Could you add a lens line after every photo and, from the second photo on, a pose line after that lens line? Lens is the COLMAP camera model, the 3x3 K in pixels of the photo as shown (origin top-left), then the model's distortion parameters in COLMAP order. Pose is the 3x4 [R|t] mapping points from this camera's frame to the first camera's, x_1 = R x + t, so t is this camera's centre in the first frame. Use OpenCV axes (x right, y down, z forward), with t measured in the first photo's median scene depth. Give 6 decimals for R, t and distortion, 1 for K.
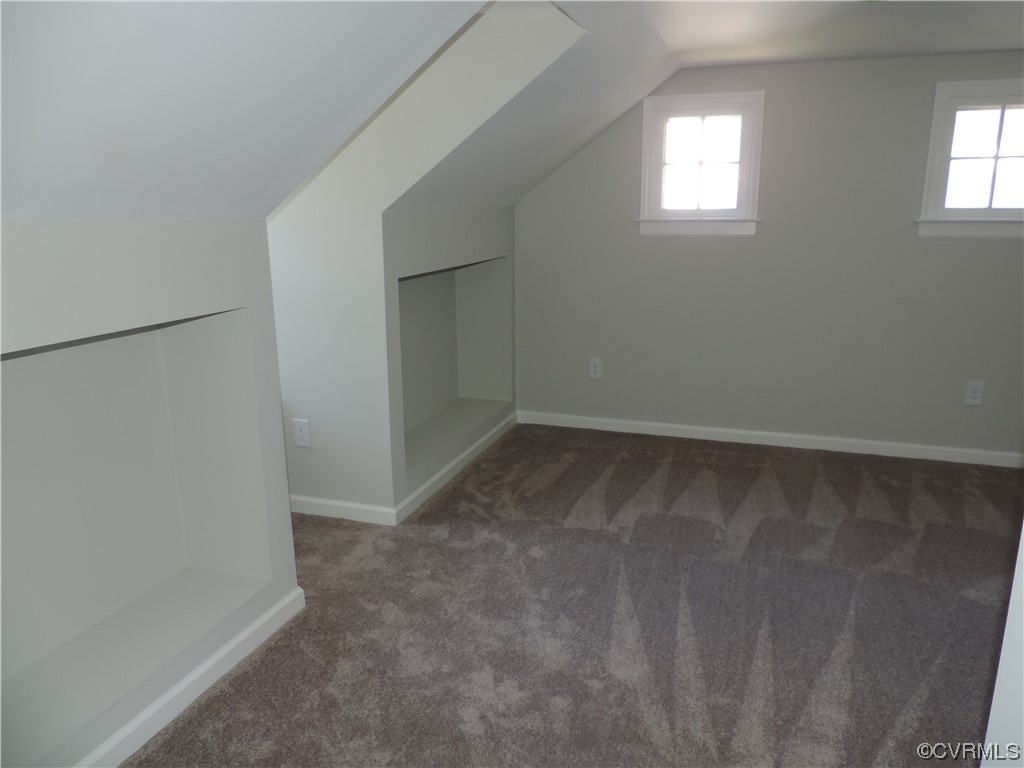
lens RADIAL K [[731.1, 0, 514.3], [0, 731.1, 385.1], [0, 0, 1]] dist [-0.022561, 0.008172]
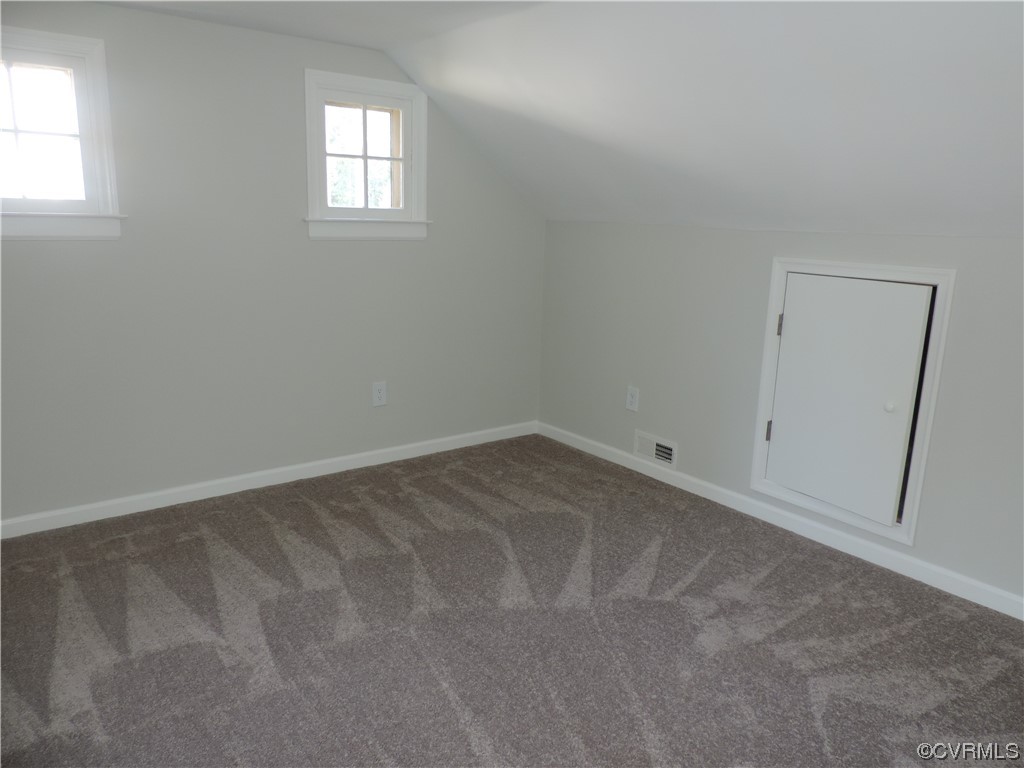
lens RADIAL K [[731.1, 0, 510.8], [0, 731.1, 380.4], [0, 0, 1]] dist [-0.022561, 0.008172]
pose [[0.552060, -0.162889, 0.817739, -0.094537], [0.164451, 0.982739, 0.084735, -0.068643], [-0.817427, 0.087699, 0.569318, 0.309024]]
